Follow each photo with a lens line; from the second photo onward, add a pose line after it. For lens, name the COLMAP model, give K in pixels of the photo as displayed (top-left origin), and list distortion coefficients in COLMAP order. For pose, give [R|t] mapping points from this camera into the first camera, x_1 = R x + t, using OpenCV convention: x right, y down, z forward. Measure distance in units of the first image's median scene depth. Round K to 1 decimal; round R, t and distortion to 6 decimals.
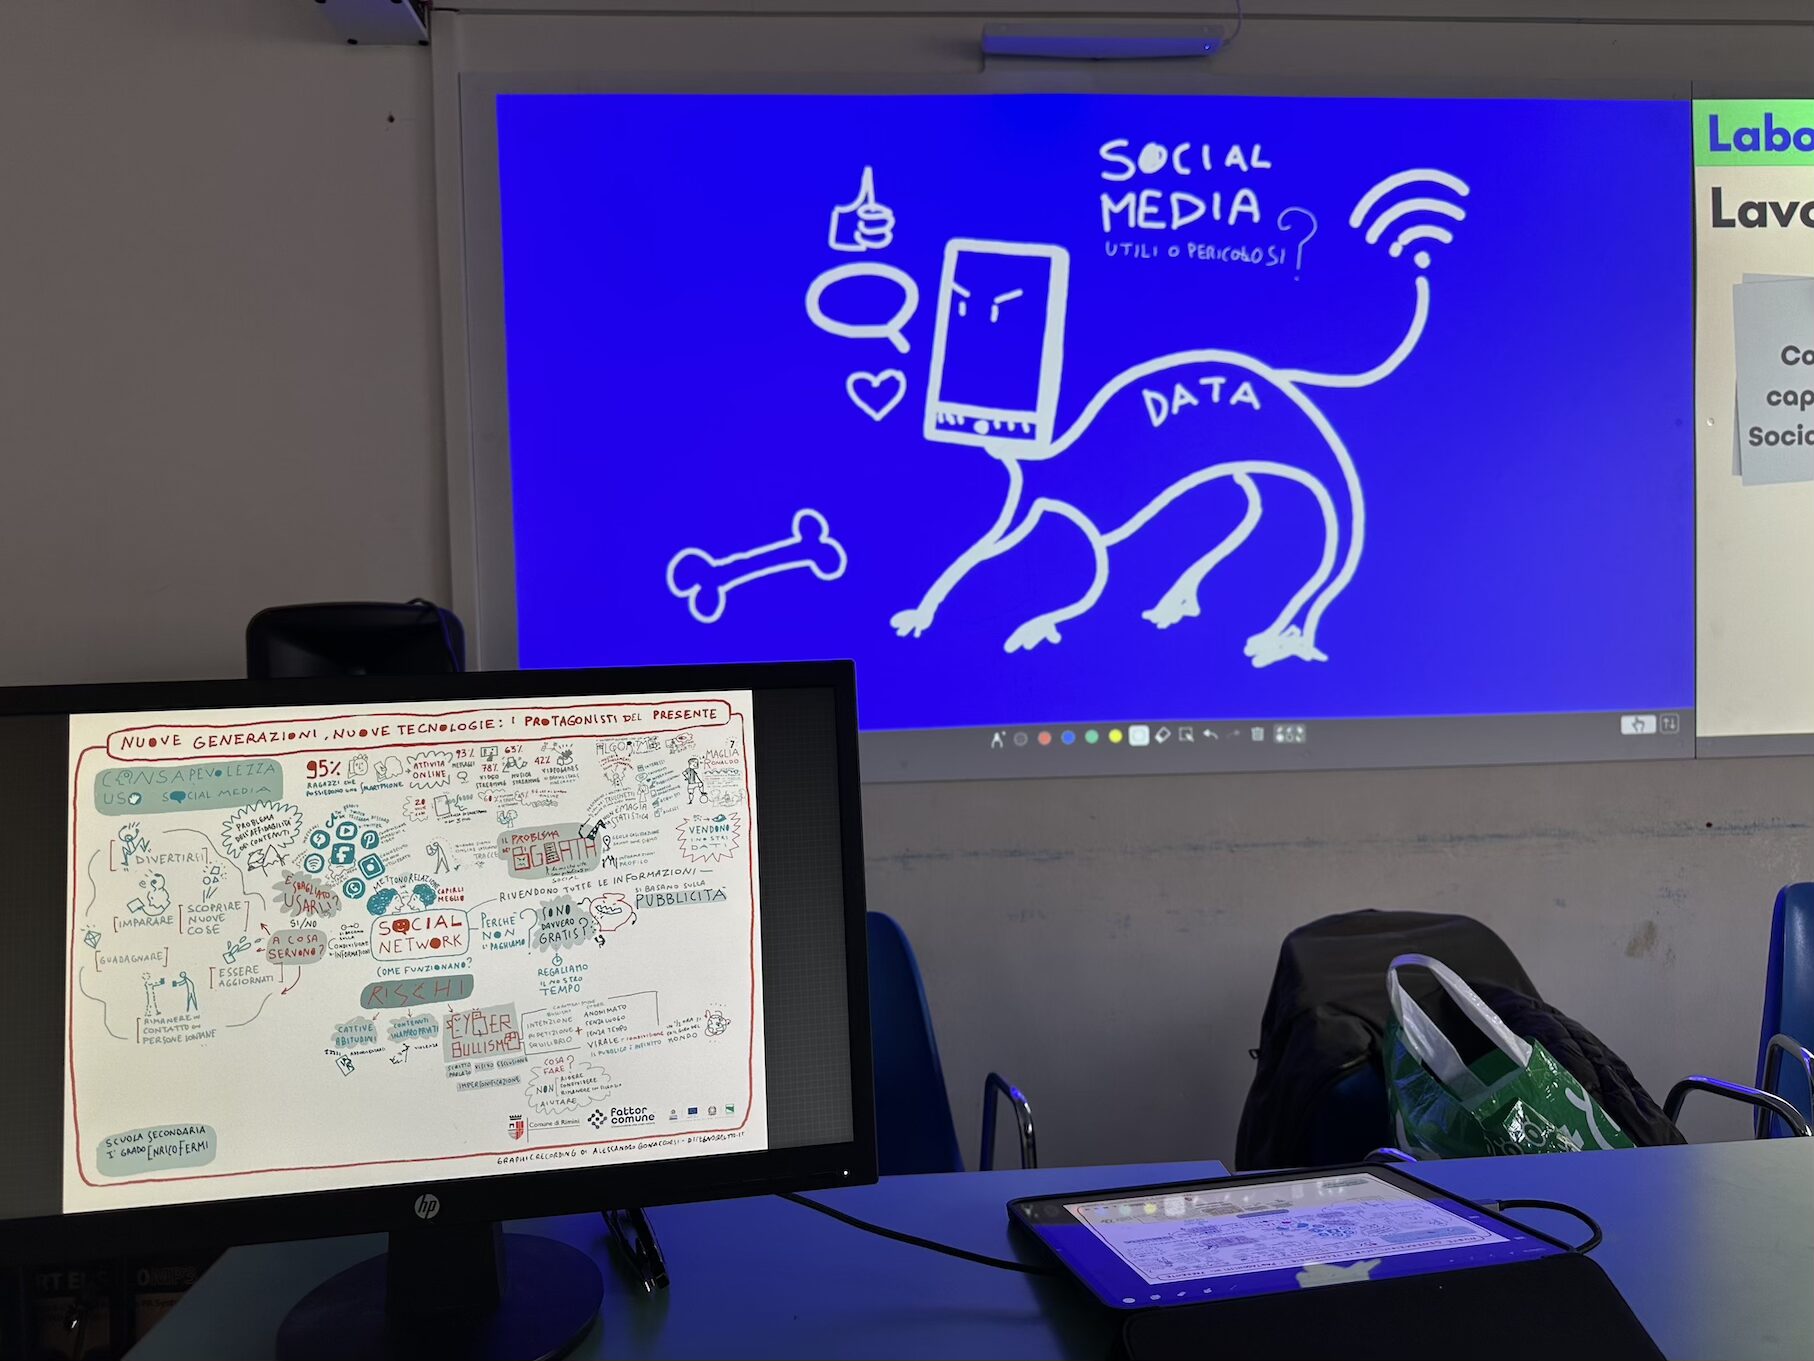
lens RADIAL K [[1252.0, 0, 907.0], [0, 1252.0, 680.5], [0, 0, 1]] dist [-0.003121, -0.000439]
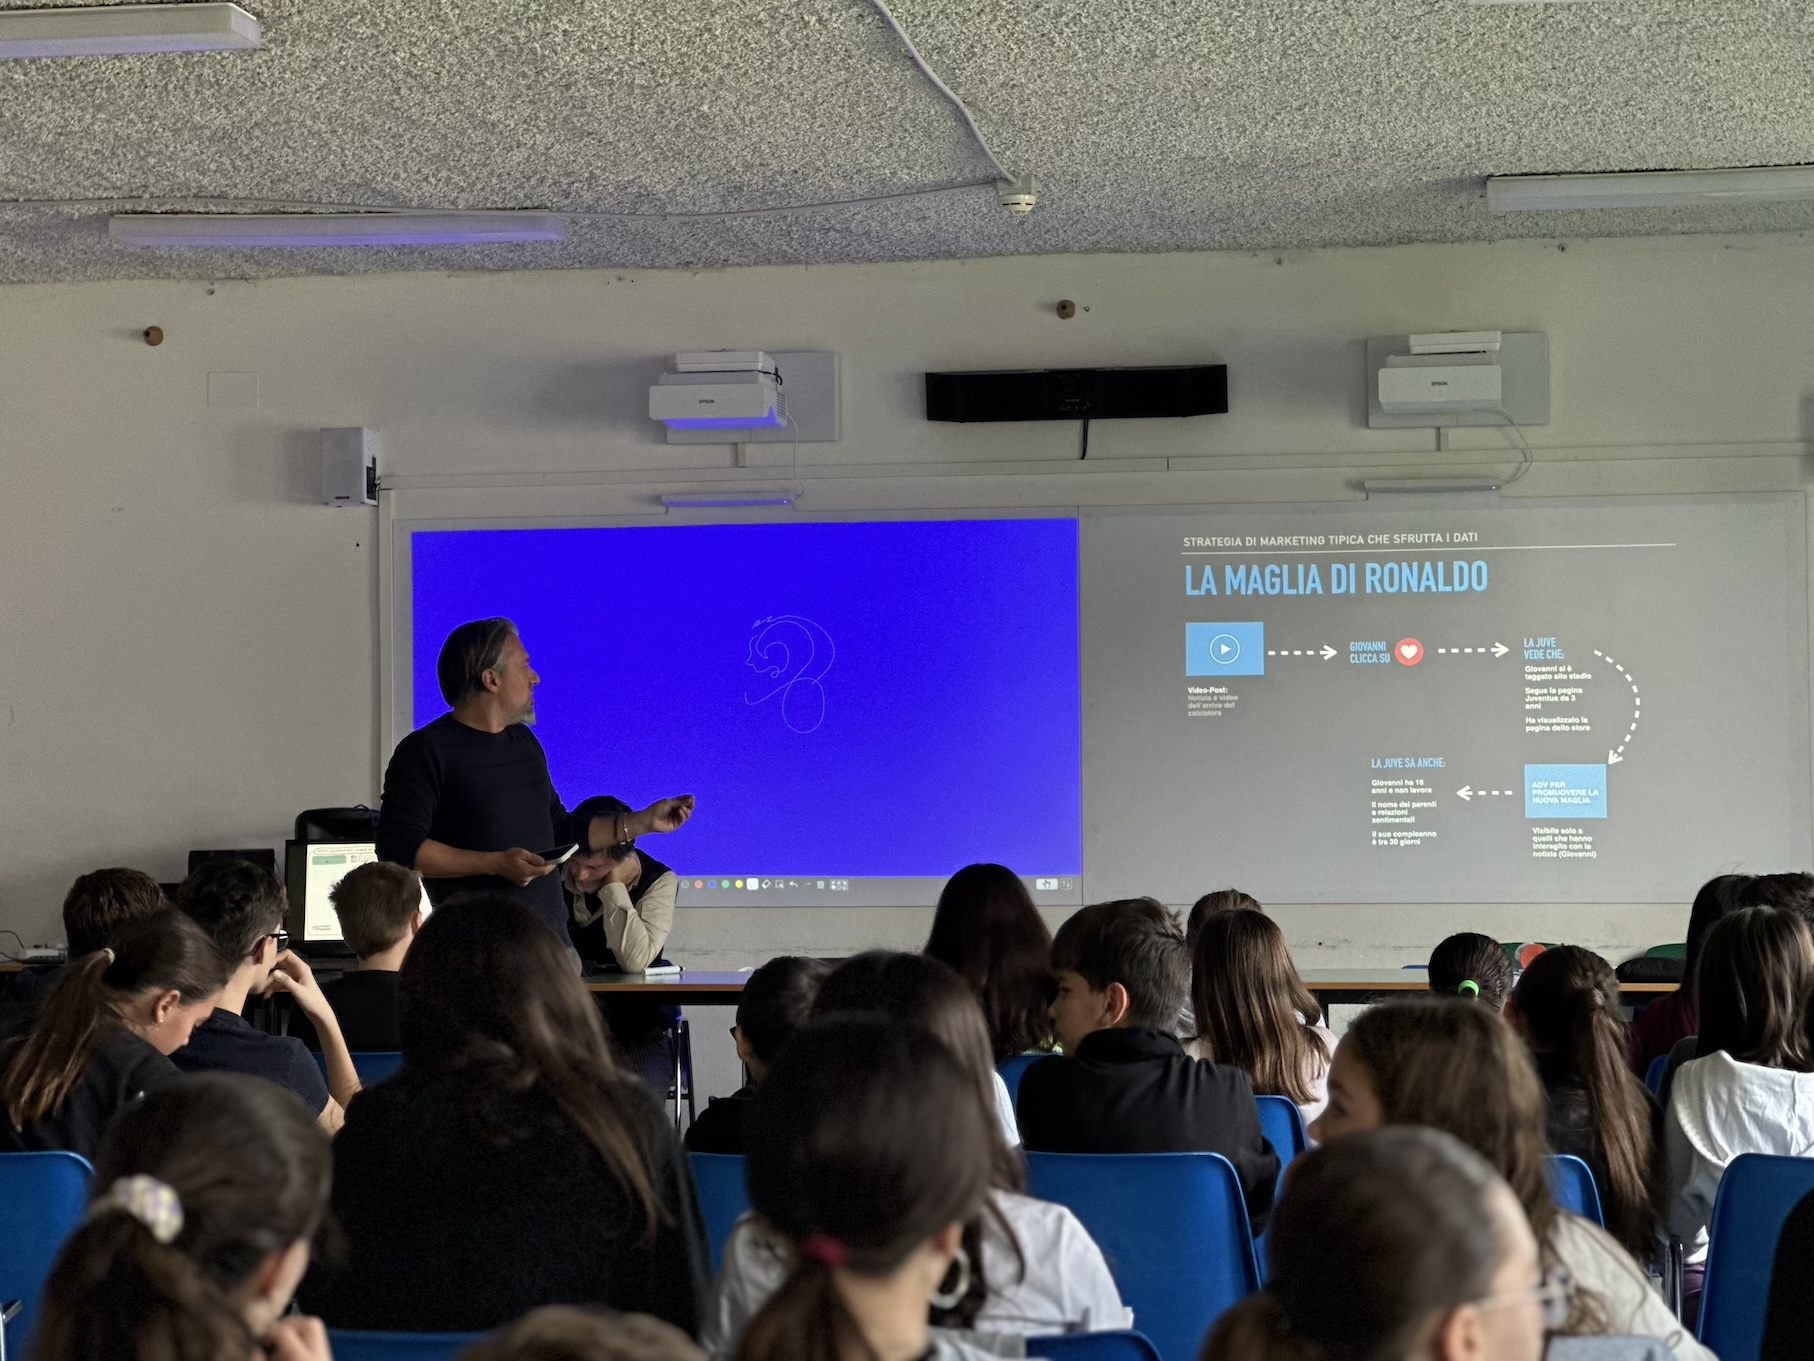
lens RADIAL K [[3943.7, 0, 907.0], [0, 3943.7, 680.5], [0, 0, 1]] dist [-0.090581, 2.543350]
pose [[0.975068, 0.006931, -0.221799, 1.611943], [-0.019007, 0.998447, -0.052359, 0.044272], [0.221092, 0.055270, 0.973686, -4.315133]]
